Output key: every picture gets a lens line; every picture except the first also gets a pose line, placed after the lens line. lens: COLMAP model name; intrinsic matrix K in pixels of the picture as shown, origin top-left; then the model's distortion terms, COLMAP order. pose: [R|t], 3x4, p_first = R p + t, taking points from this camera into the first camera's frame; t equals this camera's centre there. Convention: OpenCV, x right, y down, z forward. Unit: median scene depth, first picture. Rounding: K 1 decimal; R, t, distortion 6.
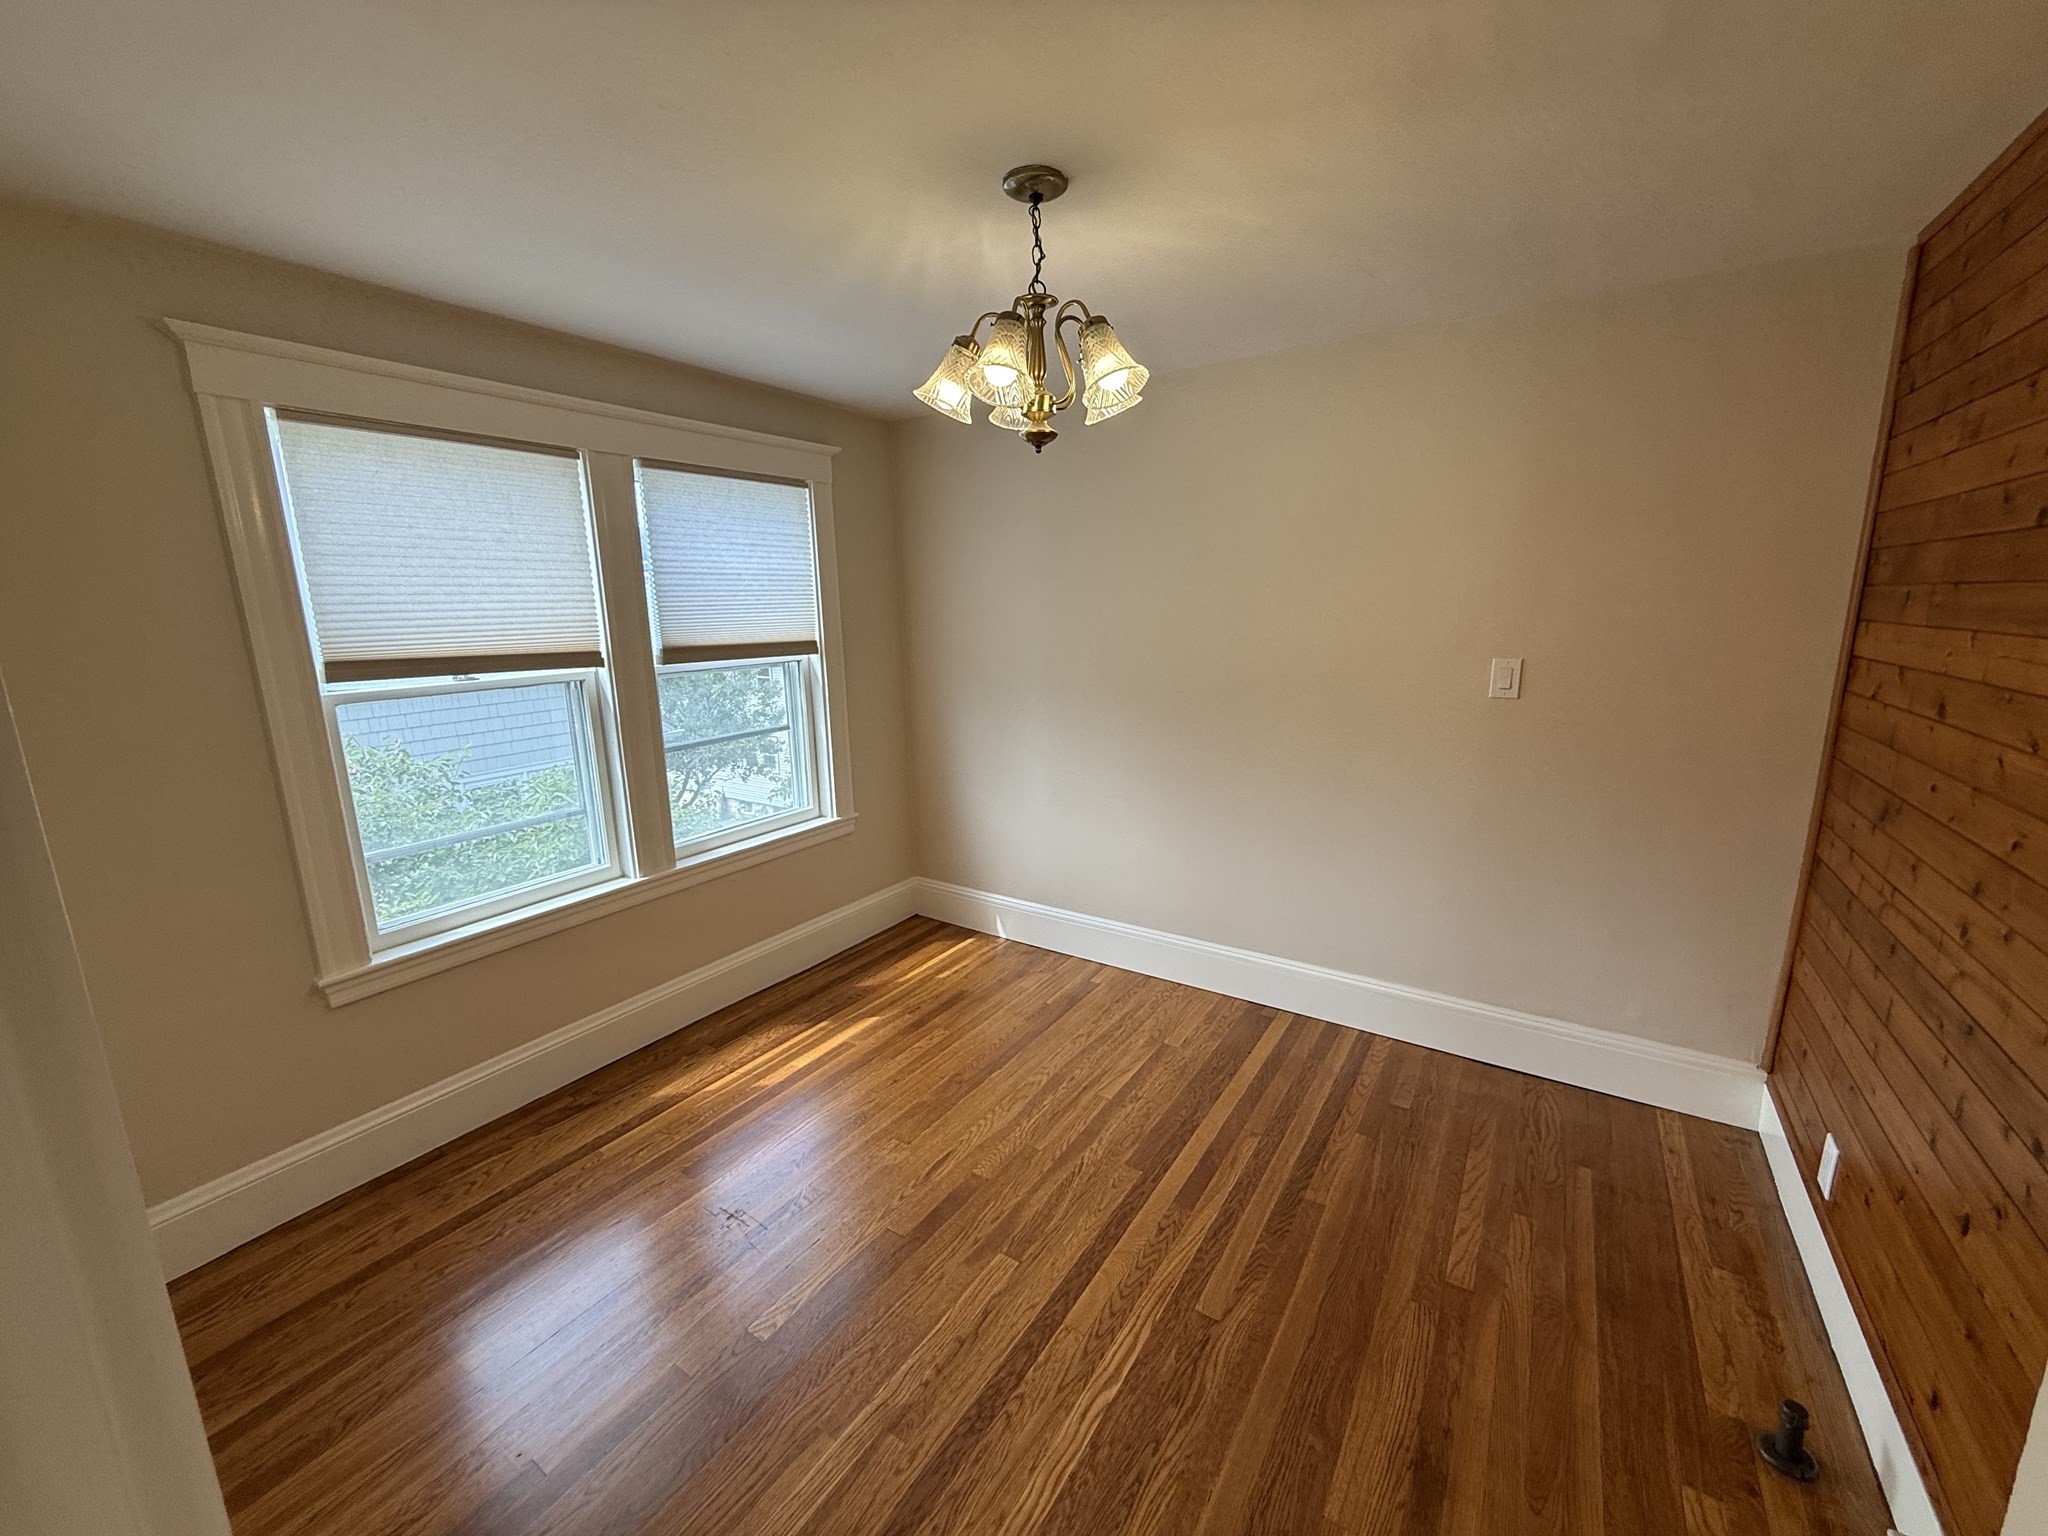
lens RADIAL K [[822.3, 0, 1021.3], [0, 822.3, 767.1], [0, 0, 1]] dist [-0.001147, 0.000004]
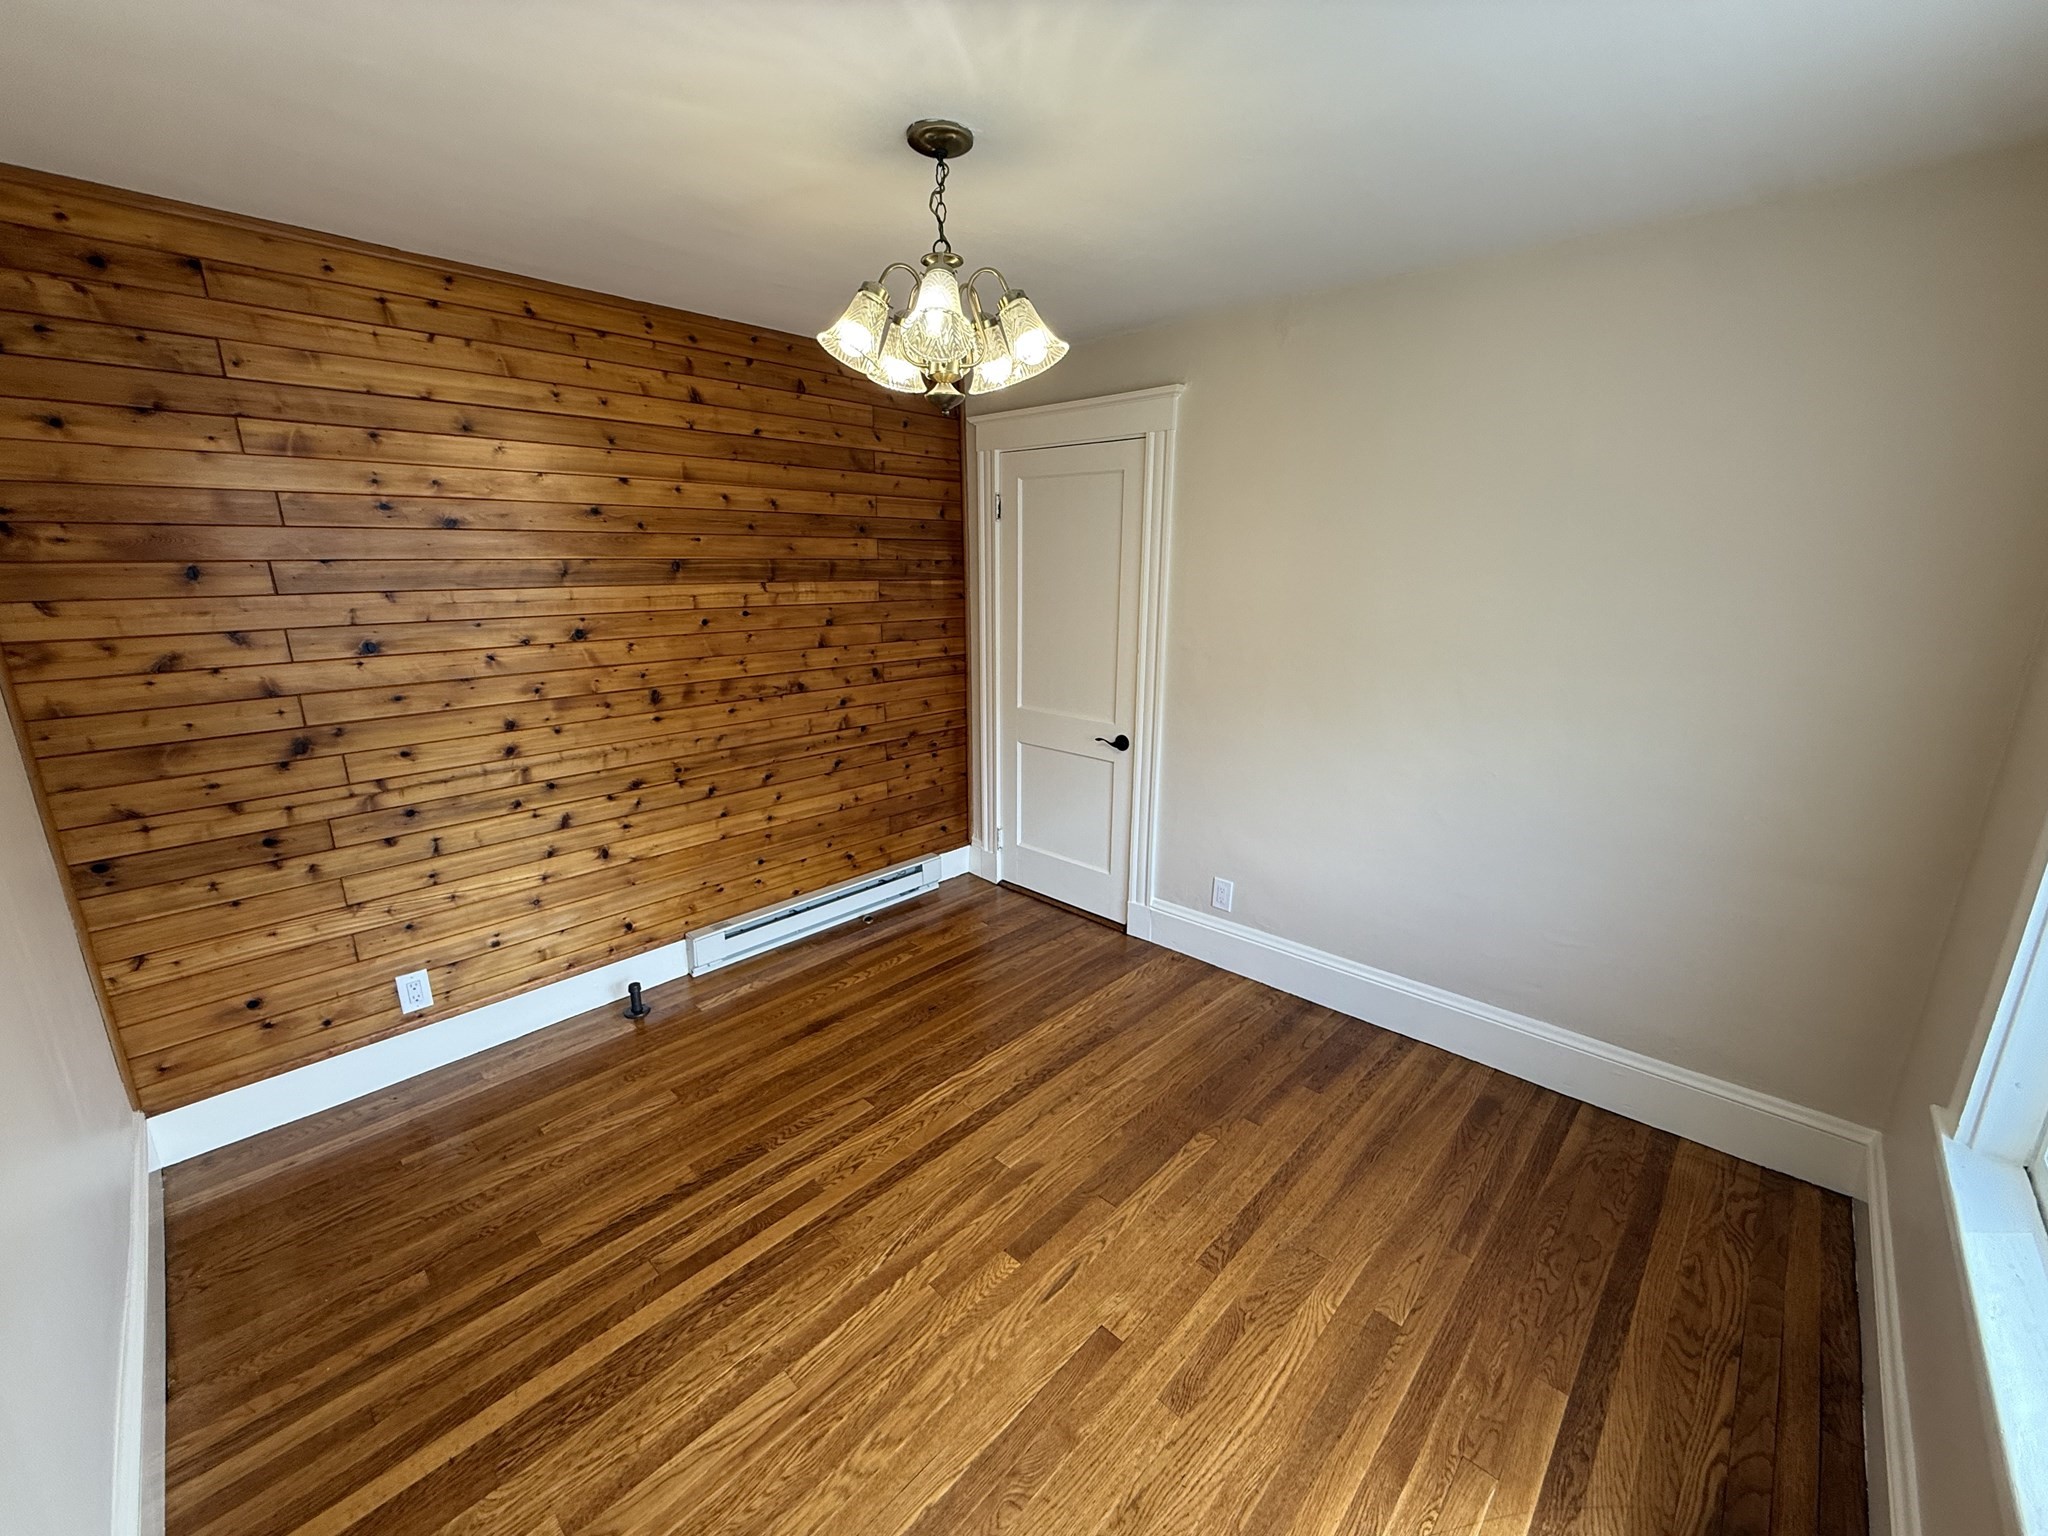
lens RADIAL K [[822.3, 0, 1021.3], [0, 822.3, 767.1], [0, 0, 1]] dist [-0.001147, 0.000004]
pose [[-0.983520, -0.030207, 0.178258, -0.212176], [0.050722, 0.900252, 0.432404, -0.346374], [-0.173538, 0.434320, -0.883884, 1.673022]]
